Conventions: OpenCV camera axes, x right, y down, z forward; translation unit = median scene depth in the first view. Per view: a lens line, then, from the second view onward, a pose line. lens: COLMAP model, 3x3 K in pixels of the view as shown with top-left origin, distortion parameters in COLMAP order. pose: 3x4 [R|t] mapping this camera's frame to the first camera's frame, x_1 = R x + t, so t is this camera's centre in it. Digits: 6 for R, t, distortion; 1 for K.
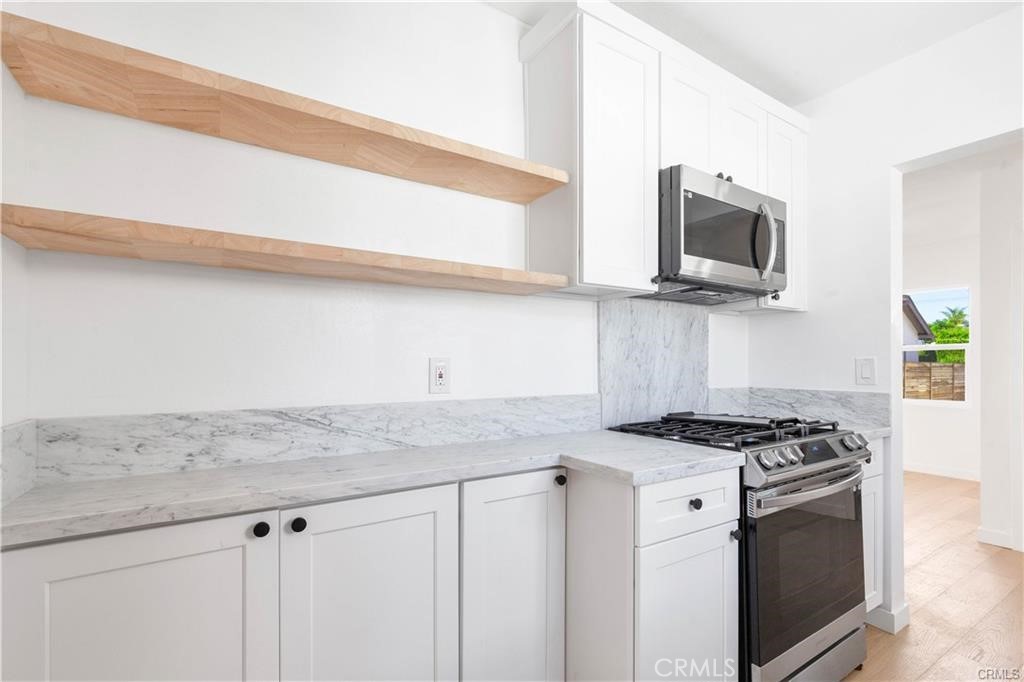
lens RADIAL K [[476.3, 0, 515.7], [0, 476.3, 363.6], [0, 0, 1]] dist [0.003527, 0.001326]
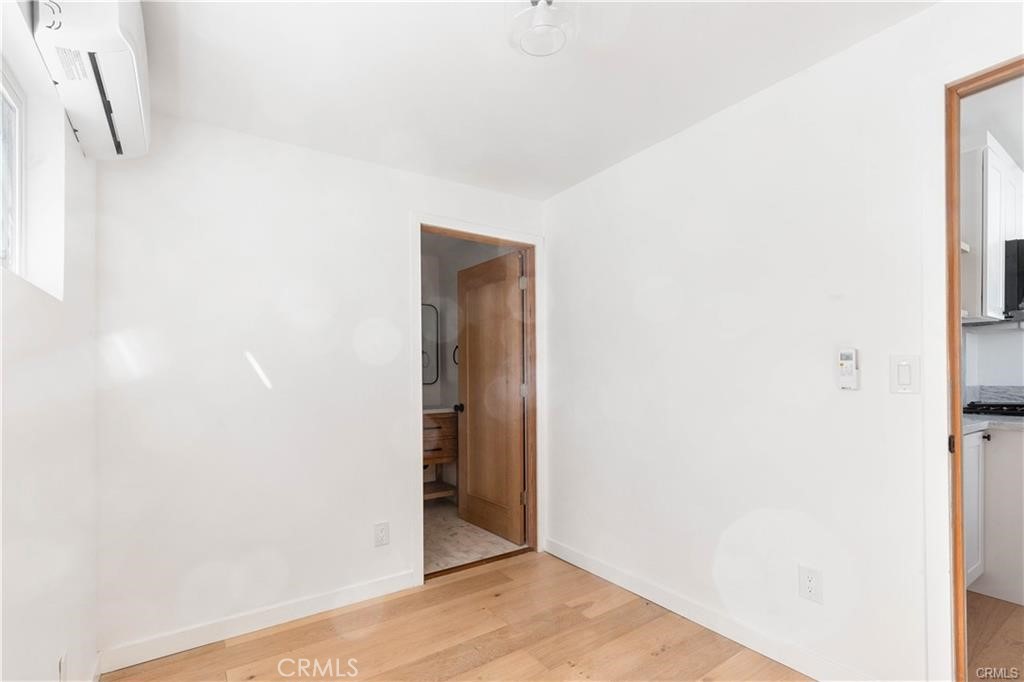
lens RADIAL K [[476.3, 0, 514.3], [0, 476.3, 367.2], [0, 0, 1]] dist [0.003527, 0.001326]
pose [[0.999939, 0.003002, 0.010651, -0.872164], [-0.002945, 0.999981, -0.005342, 0.008978], [-0.010667, 0.005310, 0.999929, -0.351912]]
